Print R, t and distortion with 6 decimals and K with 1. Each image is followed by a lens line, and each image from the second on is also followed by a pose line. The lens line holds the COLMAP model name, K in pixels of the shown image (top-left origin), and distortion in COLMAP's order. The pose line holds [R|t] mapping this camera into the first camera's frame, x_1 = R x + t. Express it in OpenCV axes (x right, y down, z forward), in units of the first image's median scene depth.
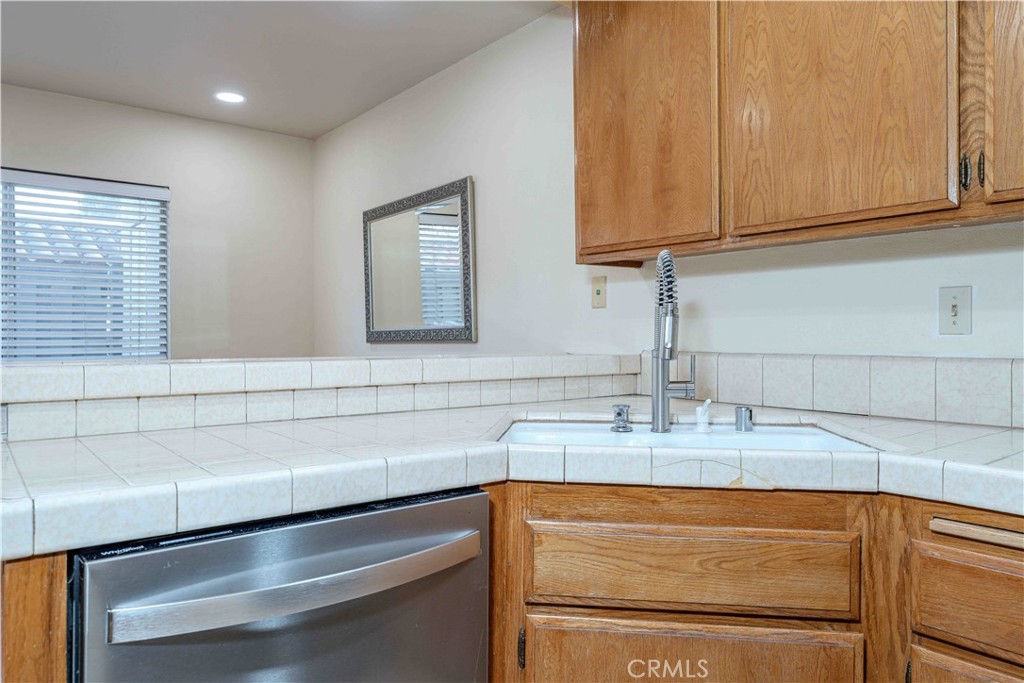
lens RADIAL K [[704.4, 0, 509.1], [0, 704.4, 335.9], [0, 0, 1]] dist [-0.006925, 0.003529]
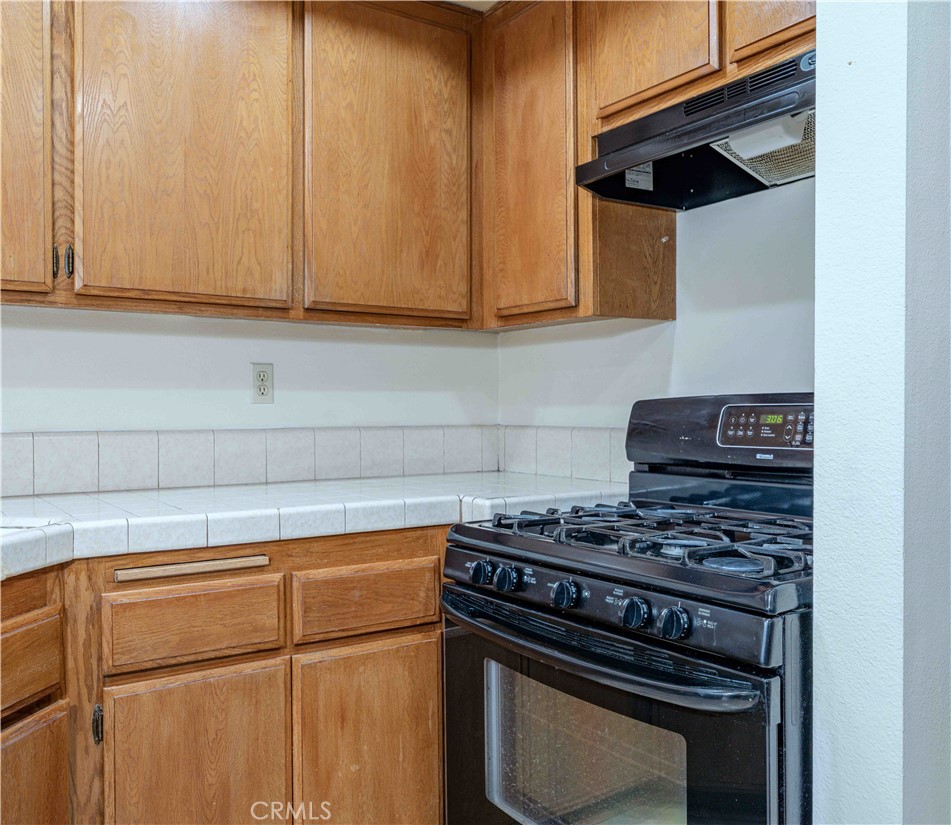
lens RADIAL K [[752.3, 0, 473.5], [0, 752.3, 409.1], [0, 0, 1]] dist [0.006545, -0.001576]
pose [[0.092873, -0.001001, 0.995677, -0.455532], [0.000971, 0.999999, 0.000914, -0.004062], [-0.995678, 0.000882, 0.092874, 0.245241]]
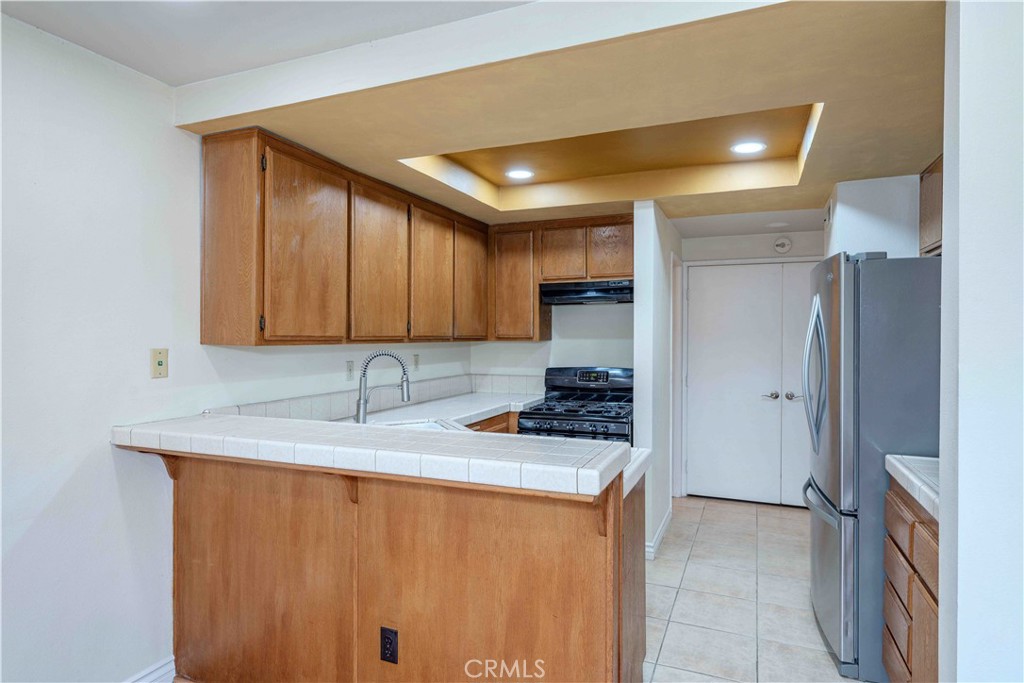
lens RADIAL K [[571.2, 0, 514.4], [0, 571.2, 336.7], [0, 0, 1]] dist [0.005318, 0.000143]
pose [[-0.510204, -0.008665, 0.860010, -1.733215], [-0.005412, 0.999962, 0.006865, -0.213021], [-0.860036, -0.001152, -0.510231, 1.868971]]
